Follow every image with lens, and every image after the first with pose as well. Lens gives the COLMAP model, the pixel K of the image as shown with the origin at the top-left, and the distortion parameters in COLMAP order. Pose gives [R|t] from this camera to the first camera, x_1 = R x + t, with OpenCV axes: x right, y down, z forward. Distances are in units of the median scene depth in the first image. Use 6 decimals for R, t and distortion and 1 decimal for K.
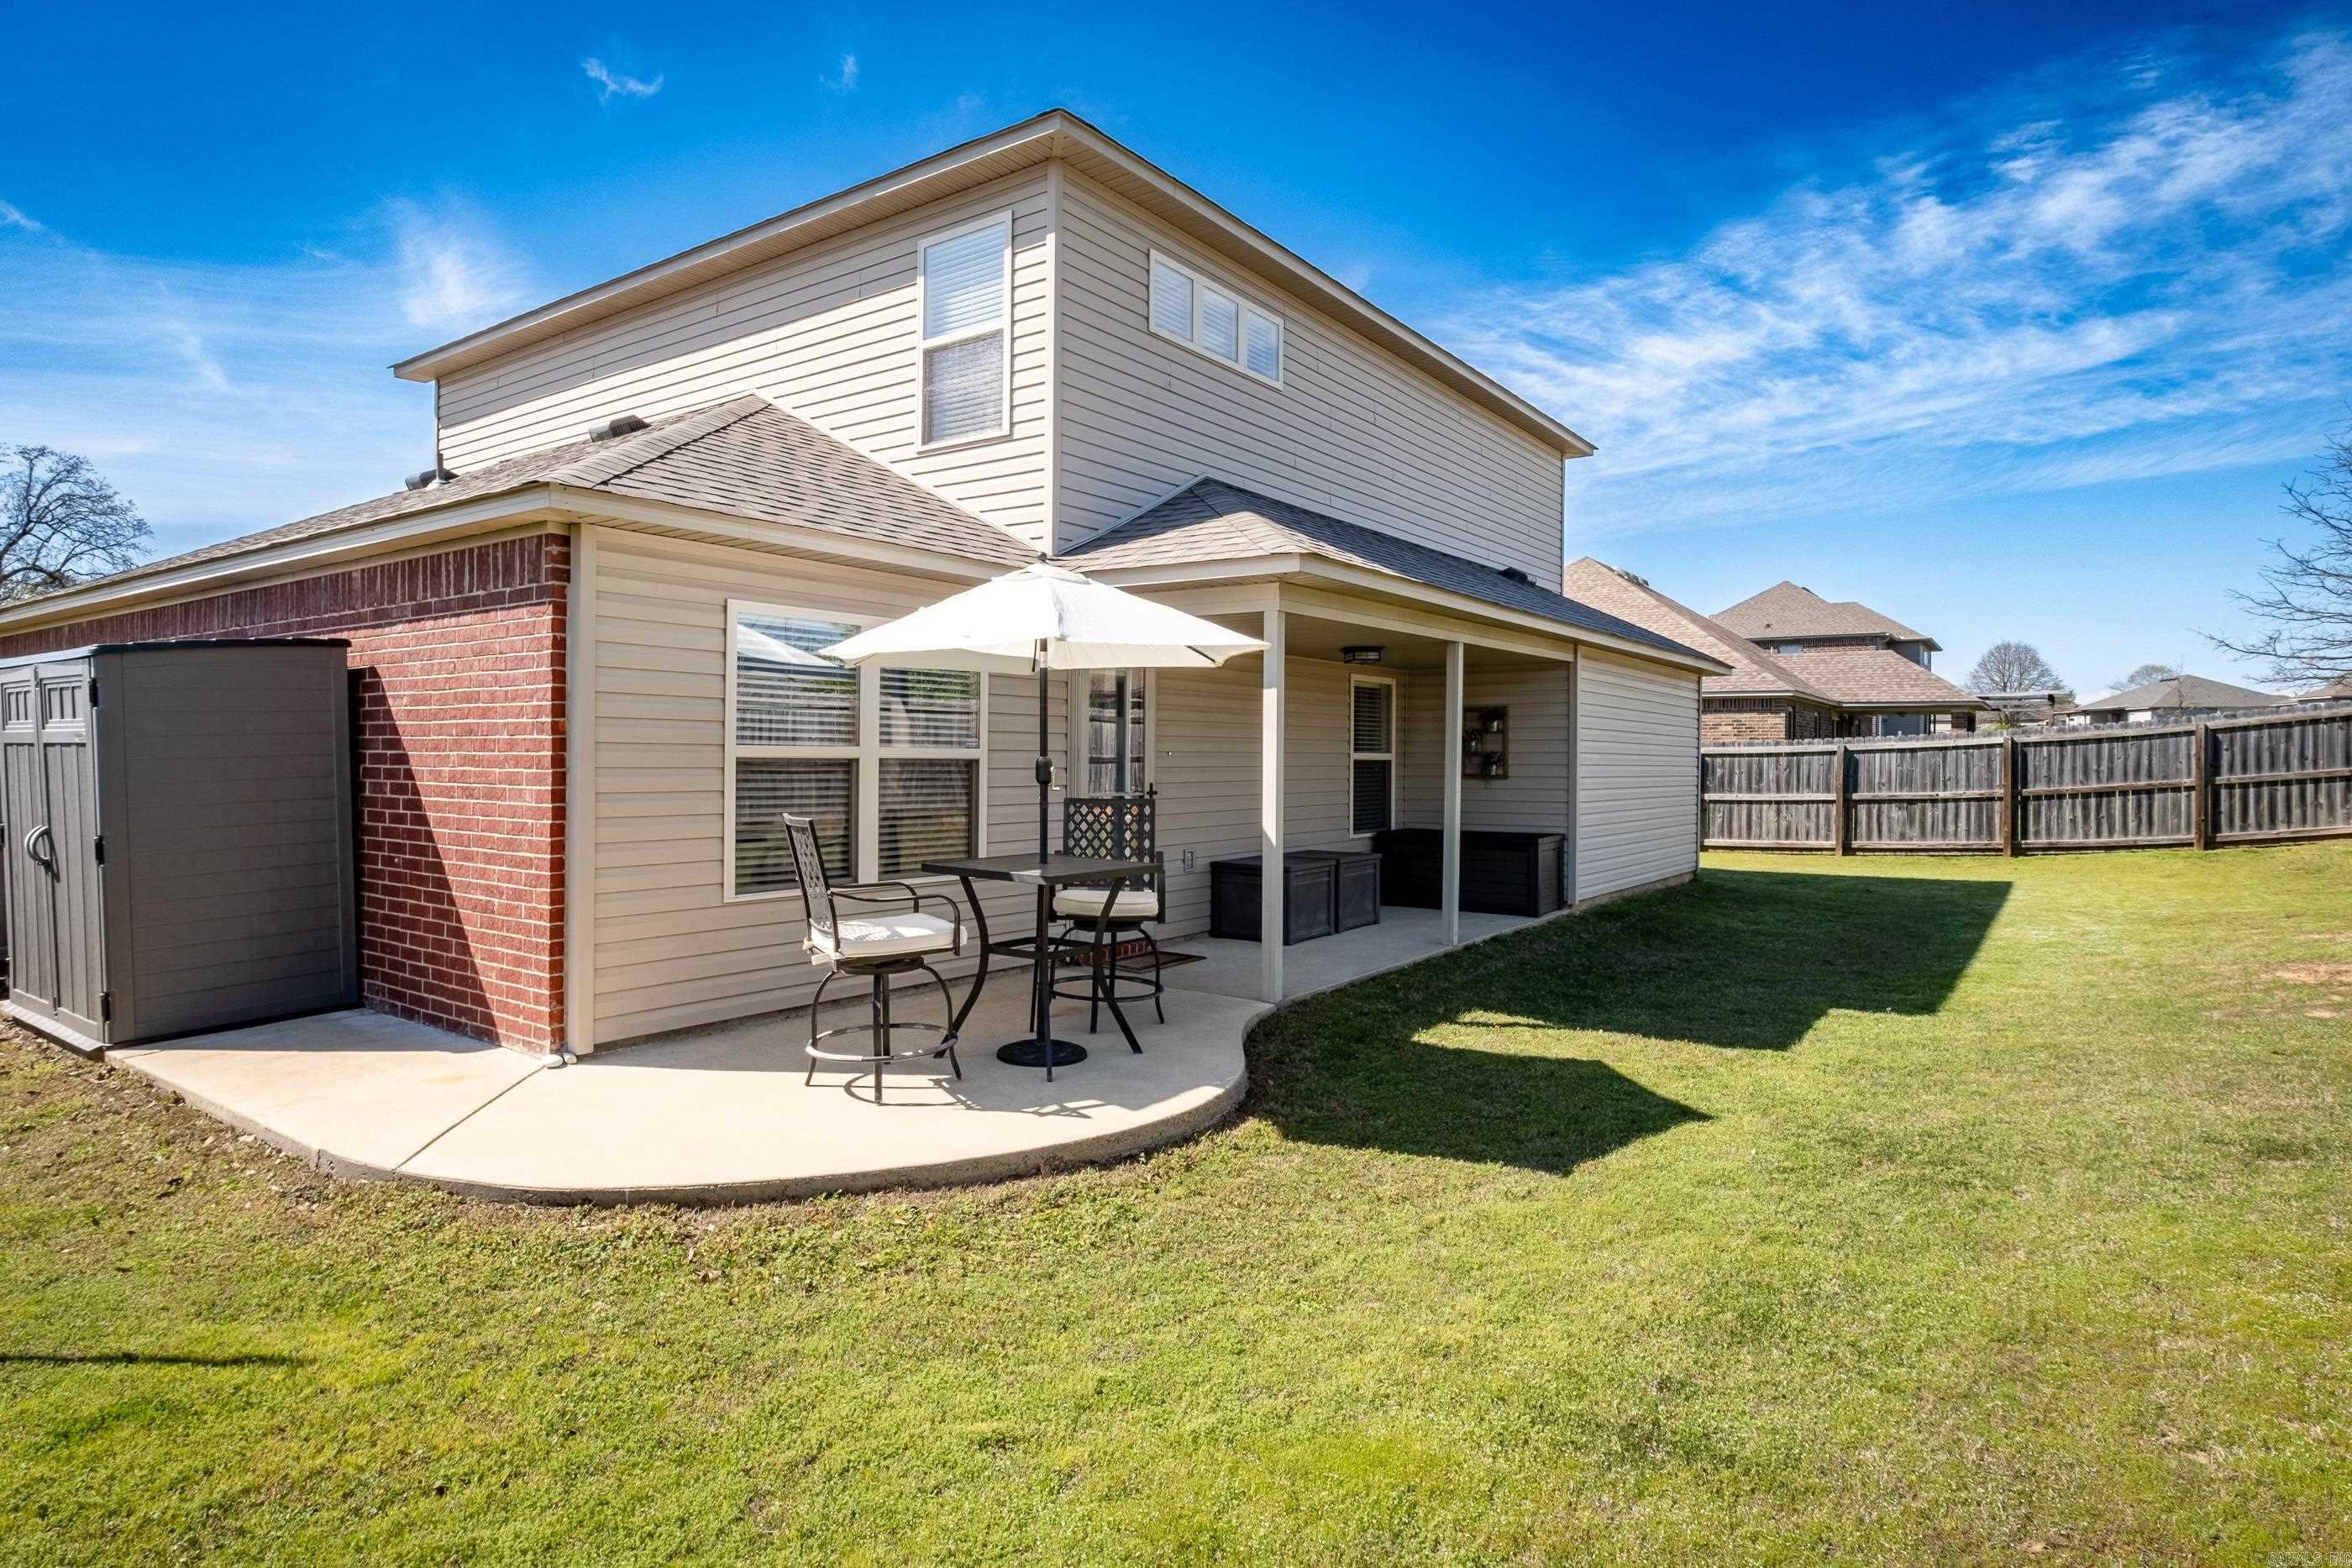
lens RADIAL K [[1225.6, 0, 1176.0], [0, 1225.6, 784.0], [0, 0, 1]] dist [-0.003122, -0.001374]
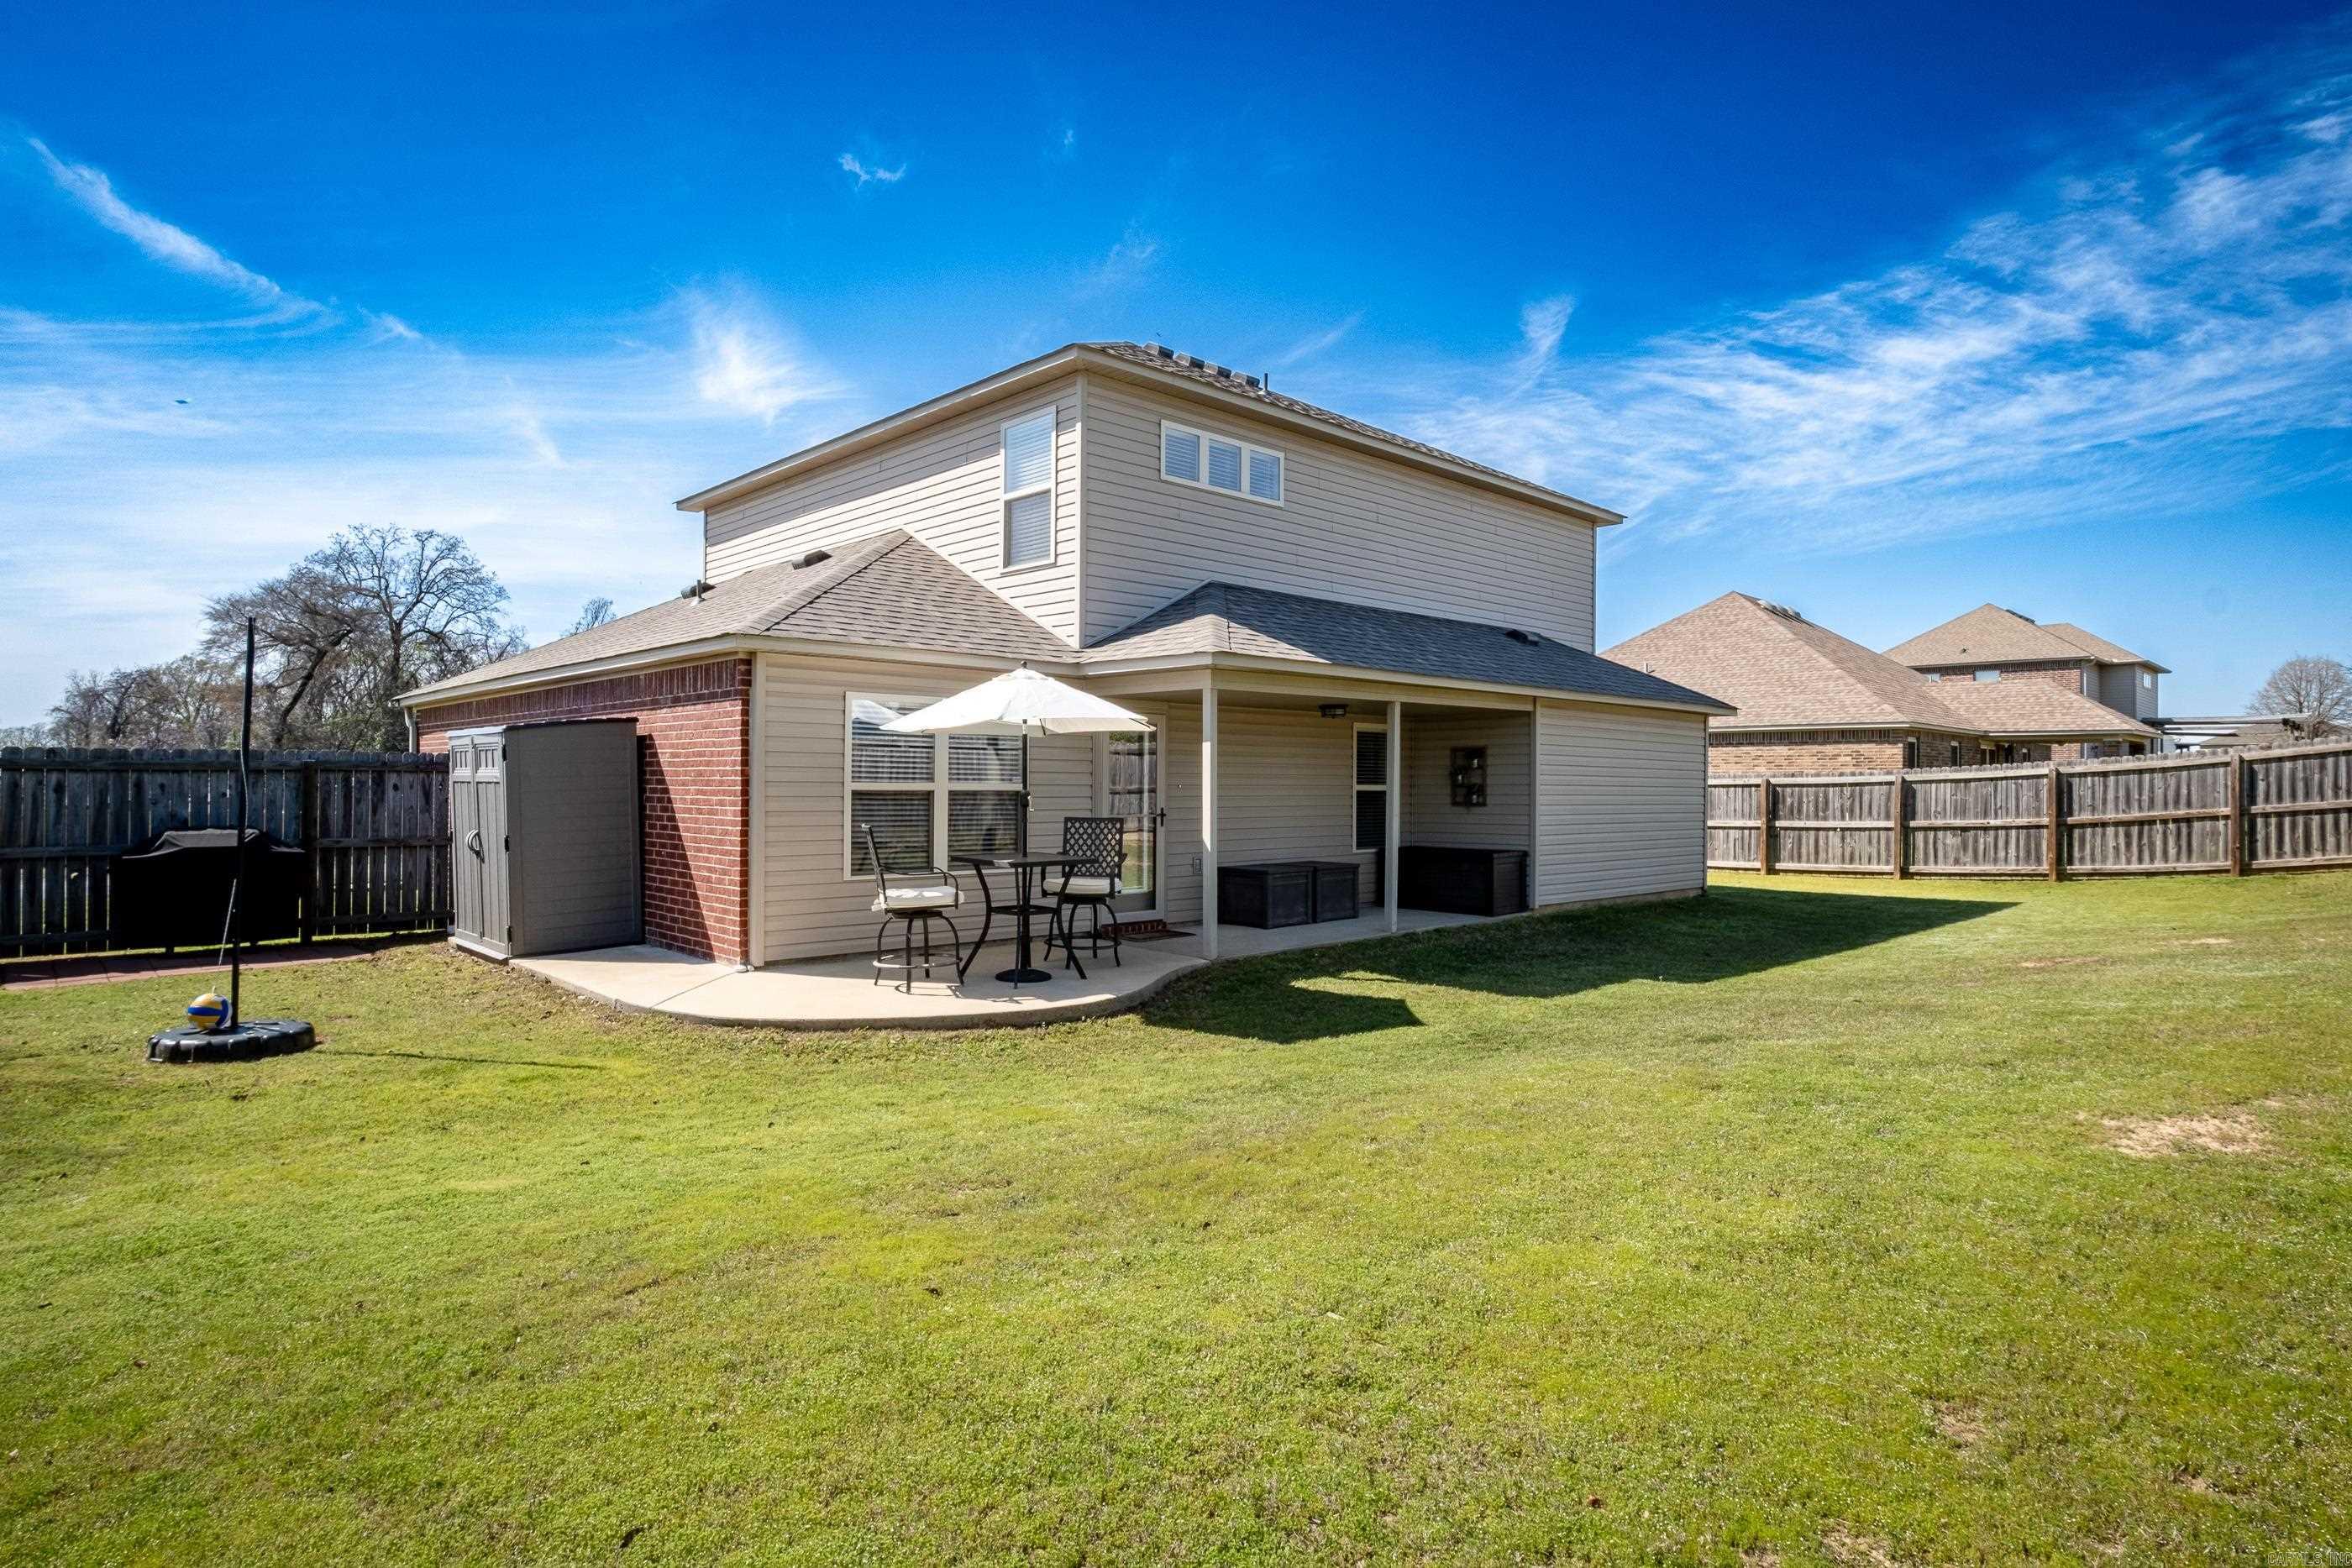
lens RADIAL K [[1274.0, 0, 1178.6], [0, 1274.0, 819.3], [0, 0, 1]] dist [0.002448, -0.000637]
pose [[0.977963, 0.004833, -0.208721, 0.192250], [-0.003724, 0.999977, 0.005707, 0.002567], [0.208744, -0.004804, 0.977959, -0.255488]]
